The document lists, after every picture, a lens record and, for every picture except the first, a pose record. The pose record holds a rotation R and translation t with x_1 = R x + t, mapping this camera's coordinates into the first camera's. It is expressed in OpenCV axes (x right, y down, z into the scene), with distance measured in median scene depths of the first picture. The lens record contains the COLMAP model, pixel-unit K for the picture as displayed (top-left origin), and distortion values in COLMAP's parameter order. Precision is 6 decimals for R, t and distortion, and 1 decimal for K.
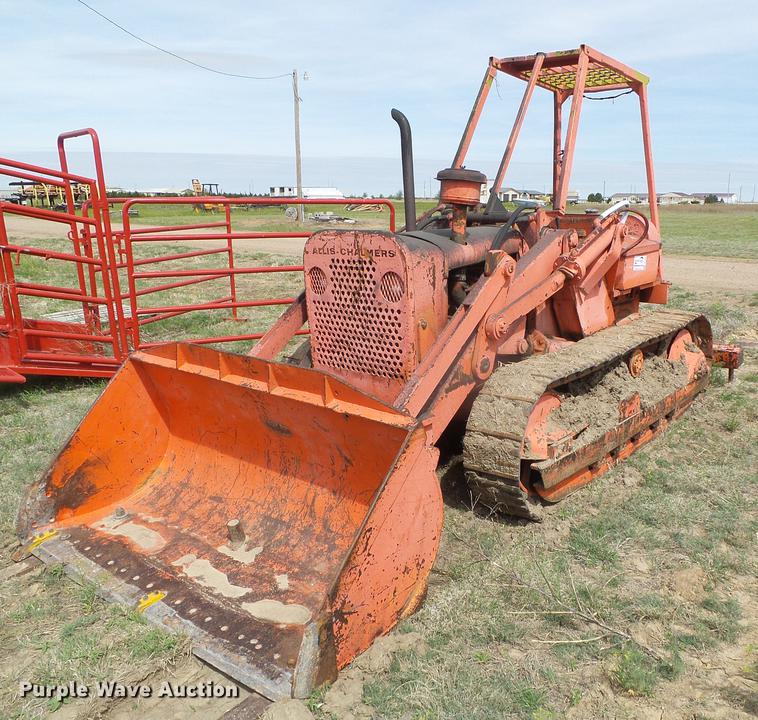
lens RADIAL K [[690.7, 0, 483.4], [0, 690.7, 357.9], [0, 0, 1]] dist [-0.017267, 0.000000]
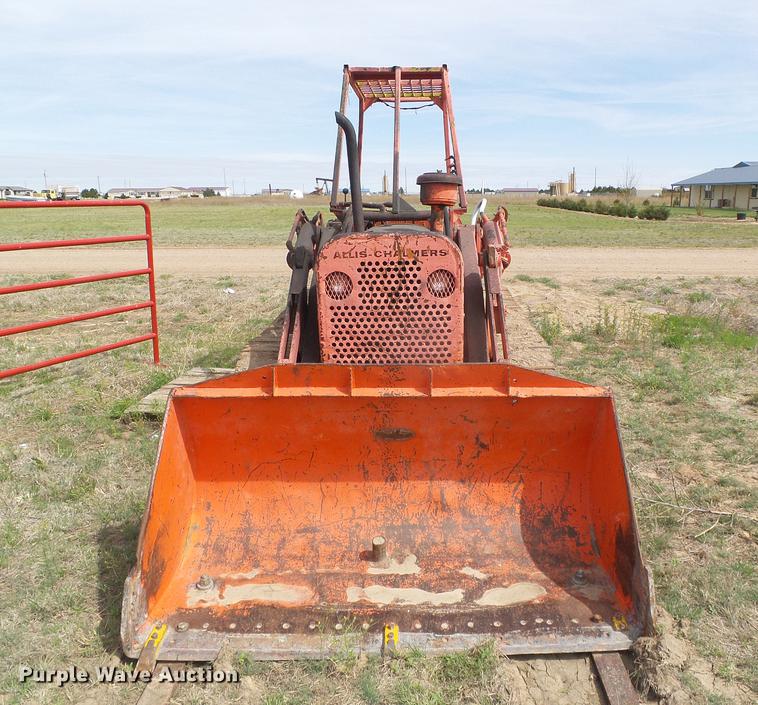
lens RADIAL K [[654.6, 0, 425.6], [0, 654.6, 339.1], [0, 0, 1]] dist [-0.019286, -0.002066]
pose [[0.811761, -0.135597, 0.568029, -0.719374], [0.139282, 0.989555, 0.037175, -0.057818], [-0.567137, 0.048939, 0.822169, 0.182304]]
